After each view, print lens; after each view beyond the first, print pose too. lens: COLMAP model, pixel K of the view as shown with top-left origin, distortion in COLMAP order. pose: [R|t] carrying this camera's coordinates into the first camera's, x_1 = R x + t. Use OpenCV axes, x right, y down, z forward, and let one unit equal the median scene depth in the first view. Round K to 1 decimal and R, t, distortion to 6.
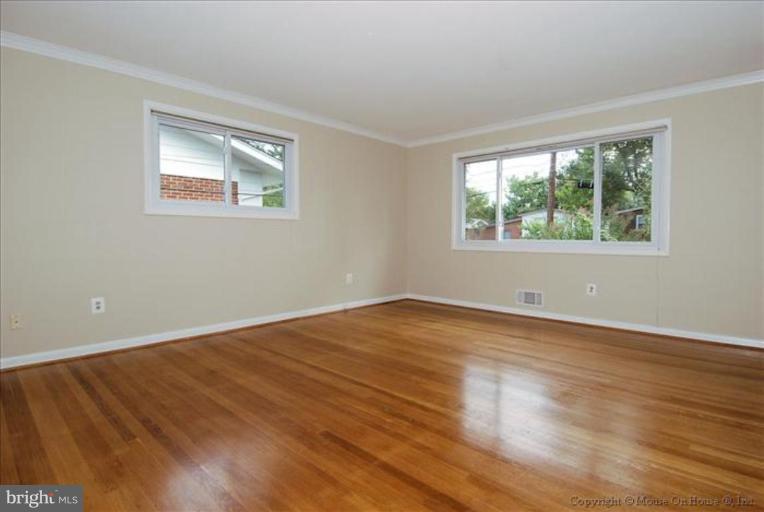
lens RADIAL K [[399.4, 0, 382.5], [0, 399.4, 250.2], [0, 0, 1]] dist [0.006197, -0.000462]
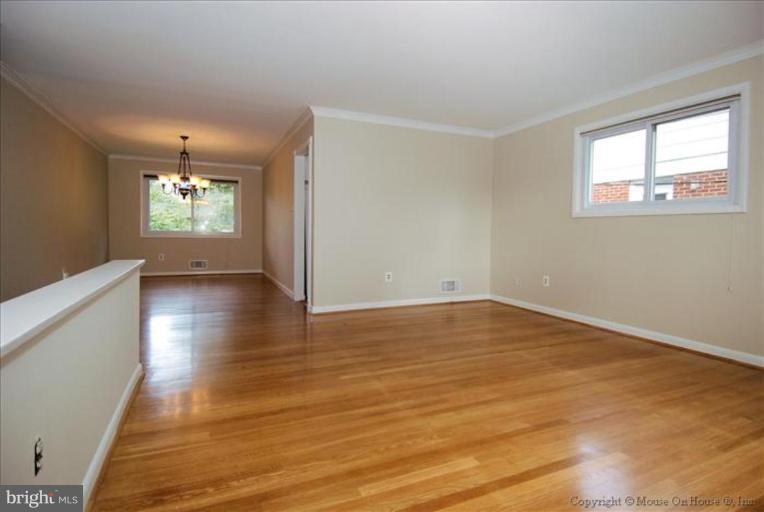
lens RADIAL K [[399.4, 0, 392.7], [0, 399.4, 240.3], [0, 0, 1]] dist [0.006197, -0.000462]
pose [[-0.387307, 0.010829, -0.921887, 0.880609], [-0.044075, 0.998570, 0.030246, -0.032430], [0.920897, 0.052346, -0.386276, 1.038764]]
